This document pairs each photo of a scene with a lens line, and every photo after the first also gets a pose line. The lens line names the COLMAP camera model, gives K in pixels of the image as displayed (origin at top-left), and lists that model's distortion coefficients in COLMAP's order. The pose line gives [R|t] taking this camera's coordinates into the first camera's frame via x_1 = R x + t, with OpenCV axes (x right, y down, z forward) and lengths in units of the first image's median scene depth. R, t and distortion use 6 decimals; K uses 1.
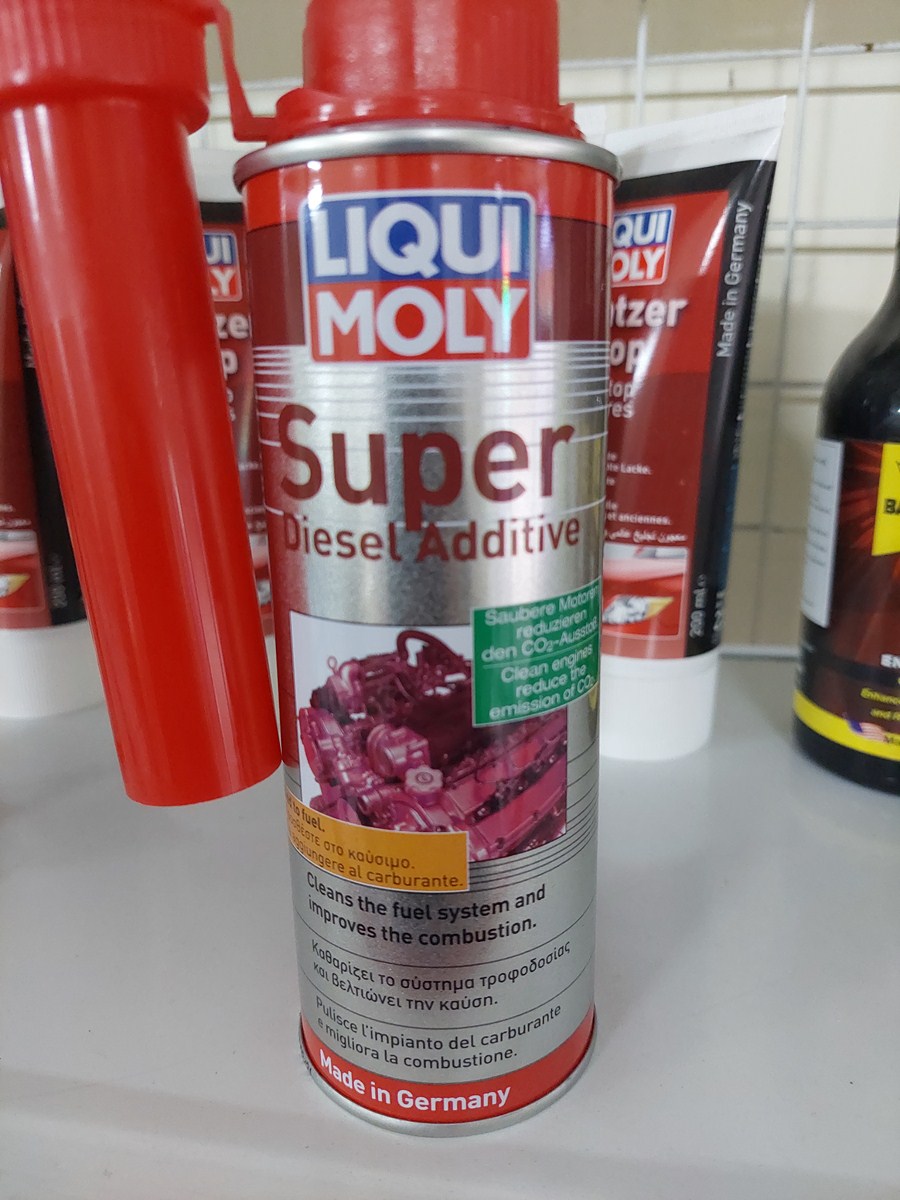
lens RADIAL K [[844.4, 0, 492.6], [0, 844.4, 599.4], [0, 0, 1]] dist [0.025095, -0.101877]
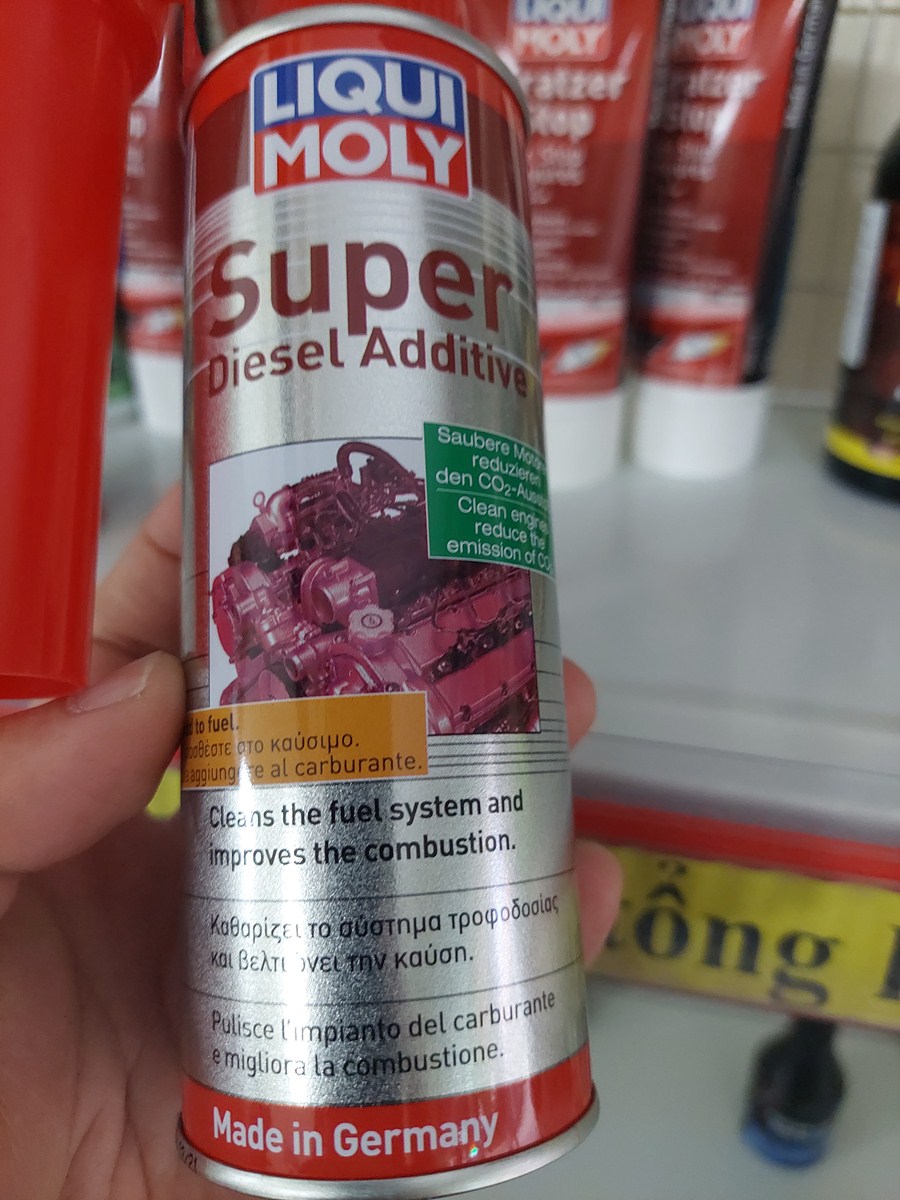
lens RADIAL K [[844.4, 0, 492.6], [0, 844.4, 599.4], [0, 0, 1]] dist [0.025095, -0.101877]
pose [[0.988902, -0.024102, 0.146601, -0.083068], [0.080588, 0.915995, -0.393012, 0.518359], [-0.124813, 0.400465, 0.907772, 0.227309]]
